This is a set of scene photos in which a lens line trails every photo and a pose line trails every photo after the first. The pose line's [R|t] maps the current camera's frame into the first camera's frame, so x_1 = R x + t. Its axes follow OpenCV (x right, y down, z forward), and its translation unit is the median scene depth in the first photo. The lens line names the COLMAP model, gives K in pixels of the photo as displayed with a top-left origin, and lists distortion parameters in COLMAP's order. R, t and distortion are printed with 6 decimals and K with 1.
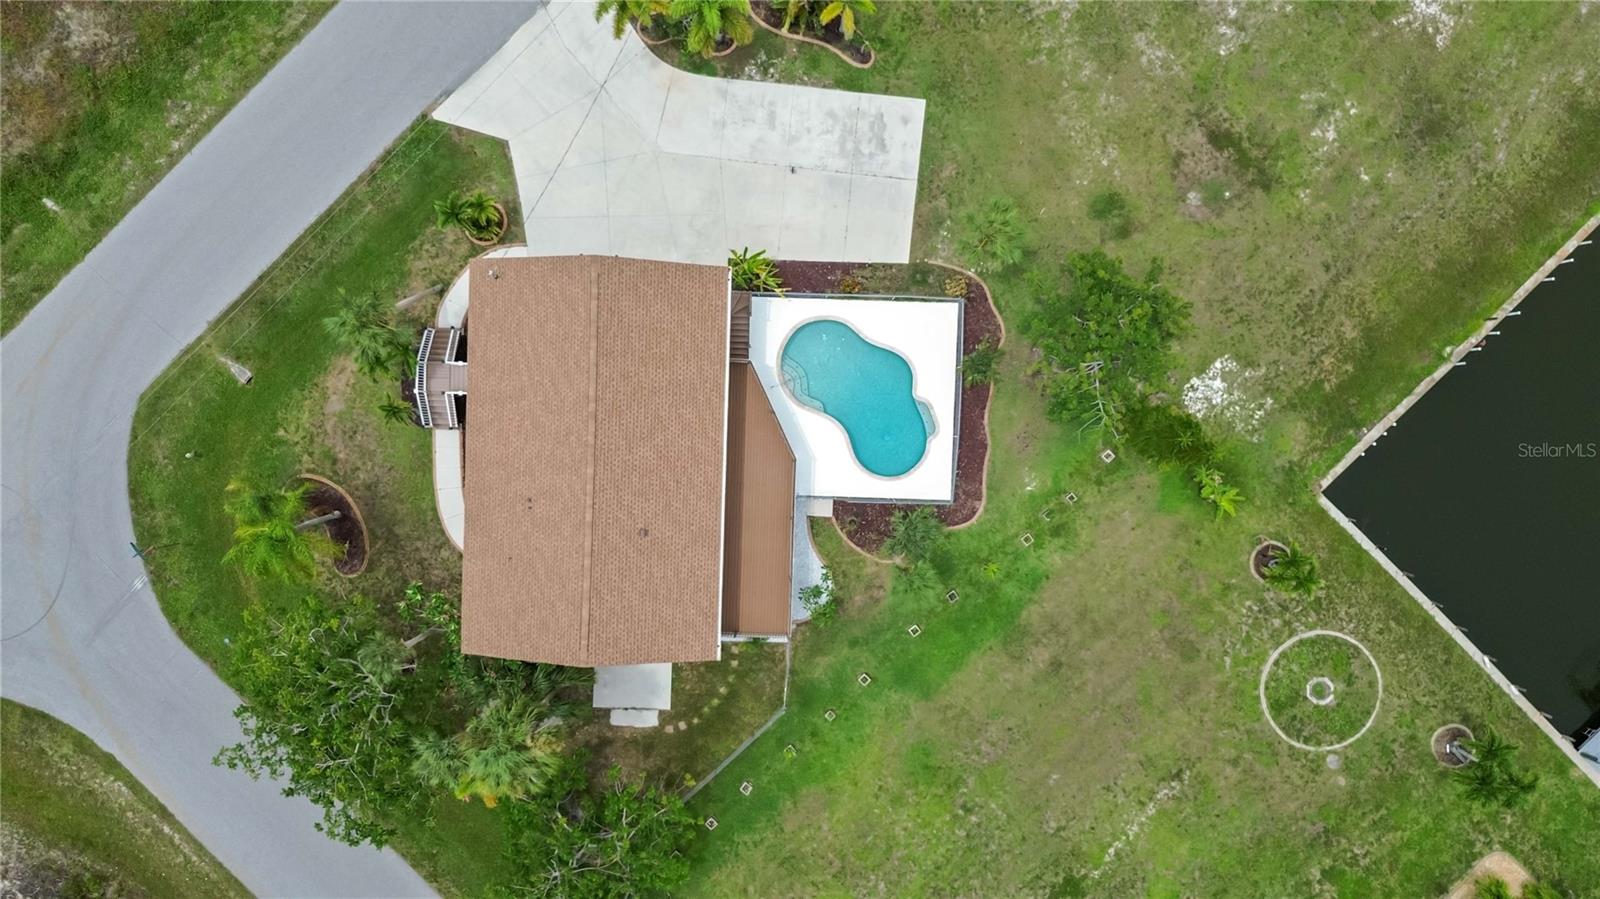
lens RADIAL K [[1134.7, 0, 800.0], [0, 1134.7, 449.5], [0, 0, 1]] dist [0.072809, -0.064063]
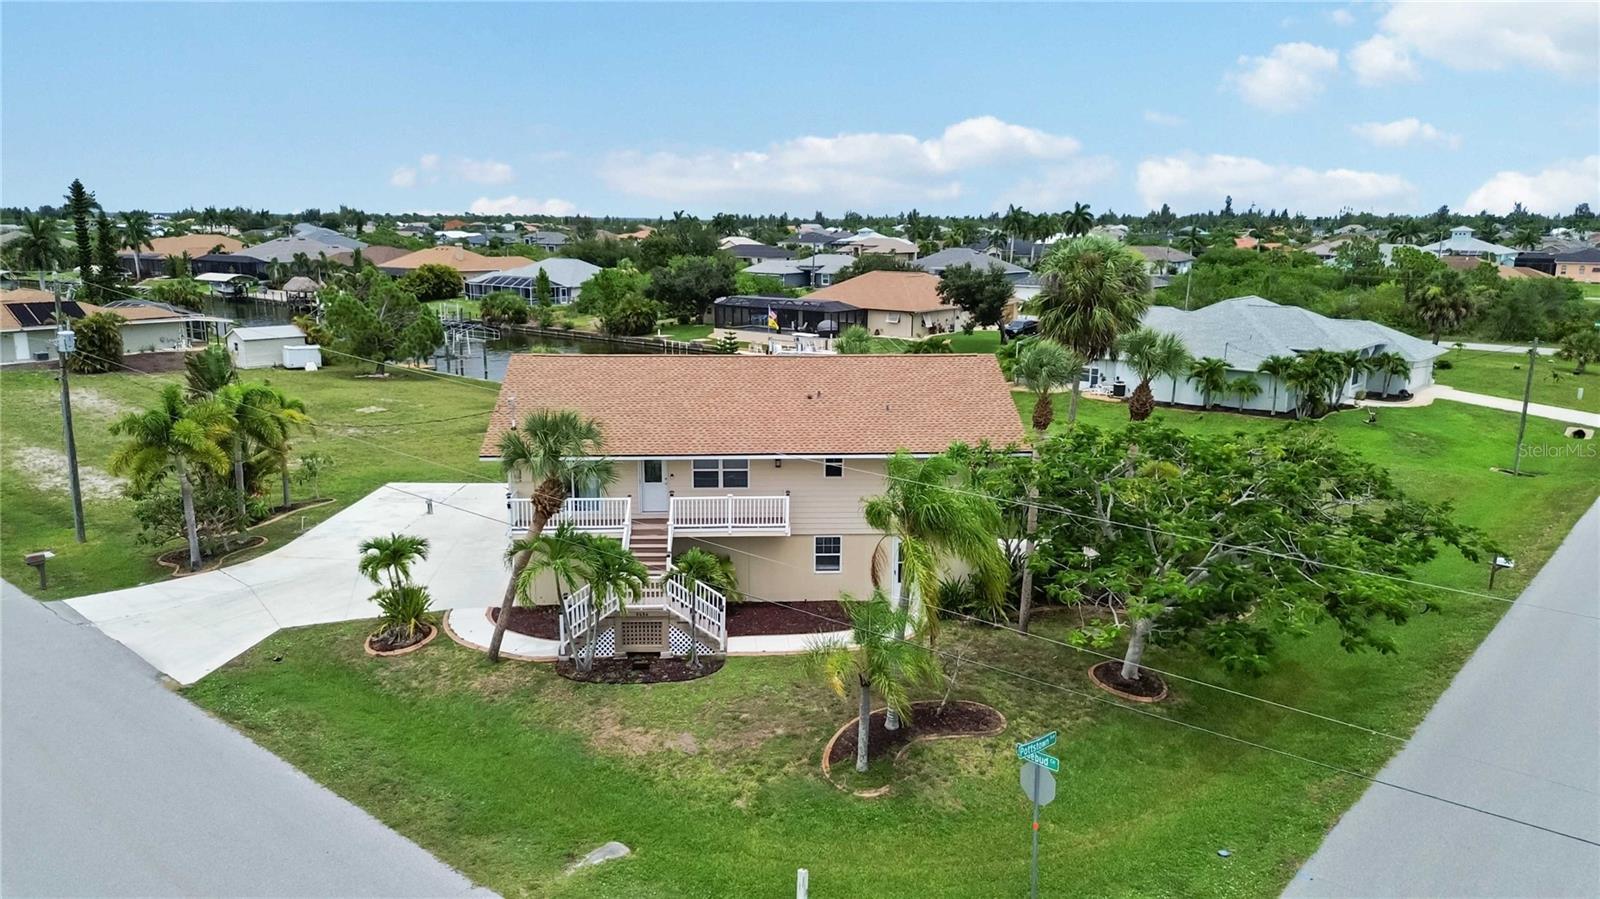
lens RADIAL K [[1133.1, 0, 800.6], [0, 1133.1, 462.1], [0, 0, 1]] dist [0.068414, -0.068575]
pose [[-0.083024, -0.211441, 0.973858, -0.887902], [0.996404, -0.034225, 0.077515, -0.021980], [0.016941, 0.976791, 0.213522, 0.768304]]
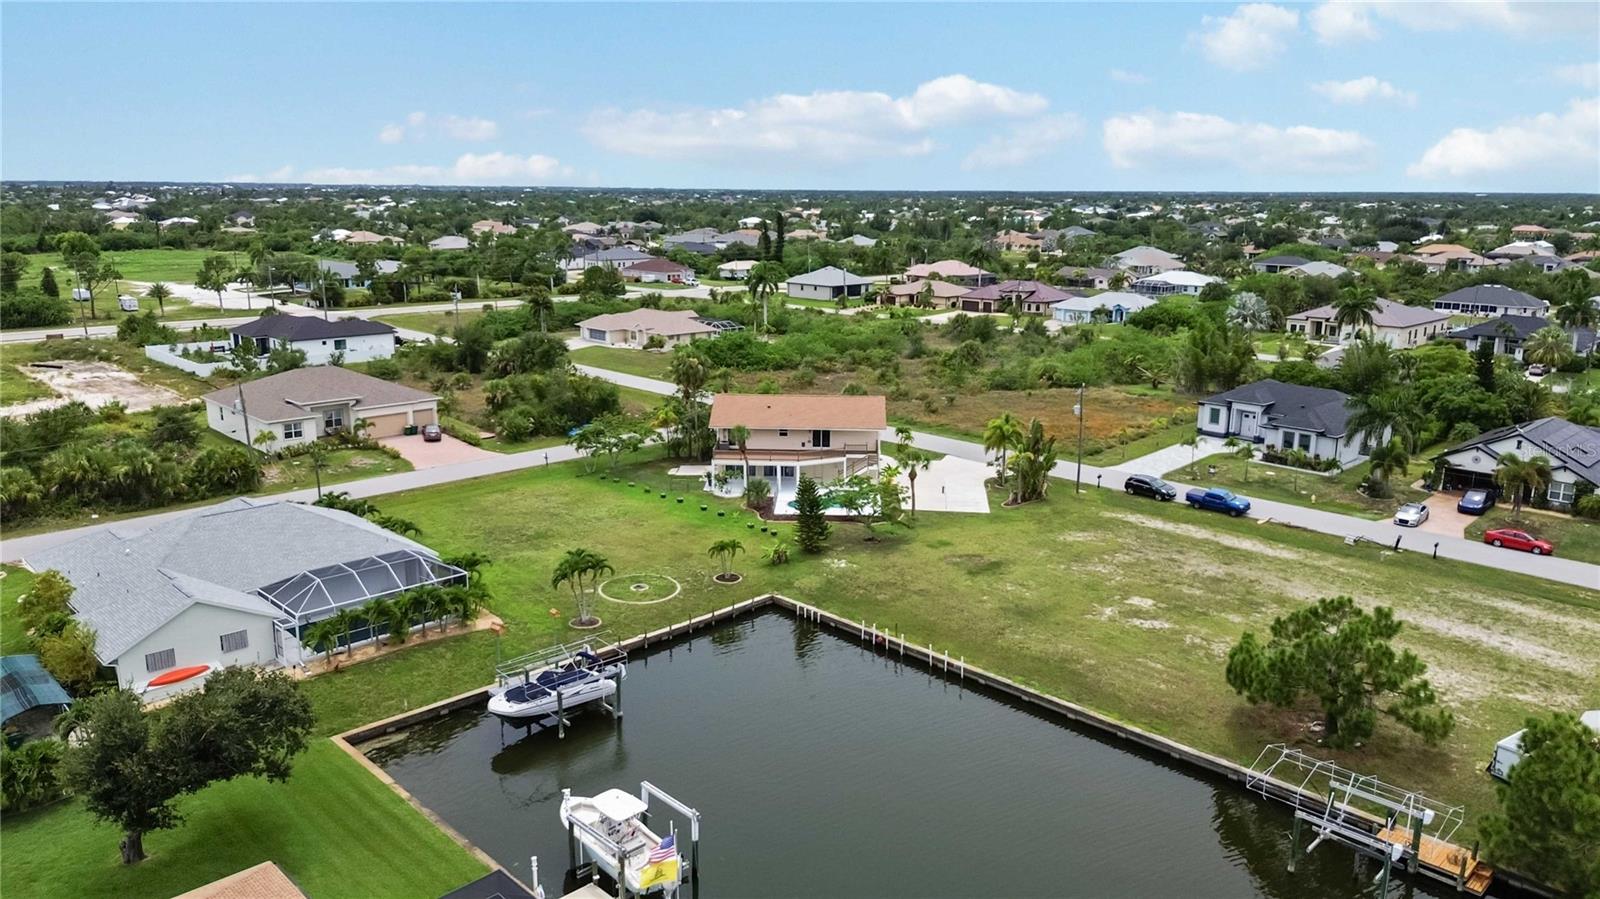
lens RADIAL K [[1134.7, 0, 800.0], [0, 1134.7, 449.5], [0, 0, 1]] dist [0.072809, -0.064063]
pose [[-0.001978, 0.221599, -0.975136, 1.875101], [-0.999495, -0.031372, -0.005102, 0.015240], [-0.031722, 0.974633, 0.221549, 0.496728]]
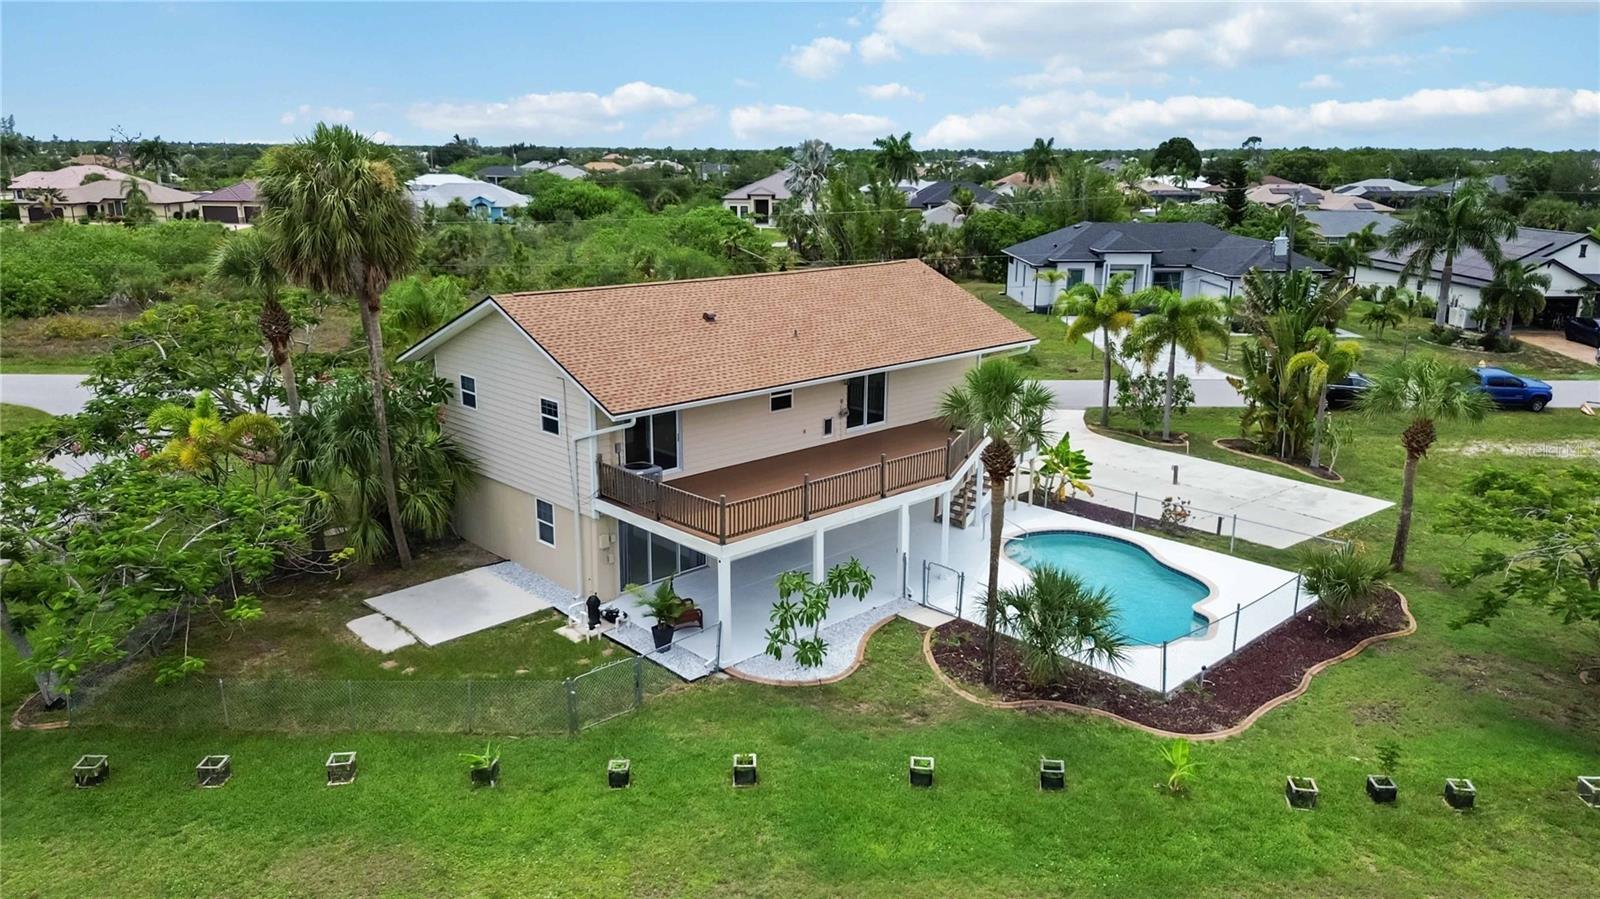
lens RADIAL K [[1134.7, 0, 800.0], [0, 1134.7, 449.5], [0, 0, 1]] dist [0.072809, -0.064063]
pose [[0.717969, 0.178741, -0.672735, 0.318310], [-0.695724, 0.153589, -0.701697, 0.451586], [-0.022098, 0.971834, 0.234627, 0.800607]]
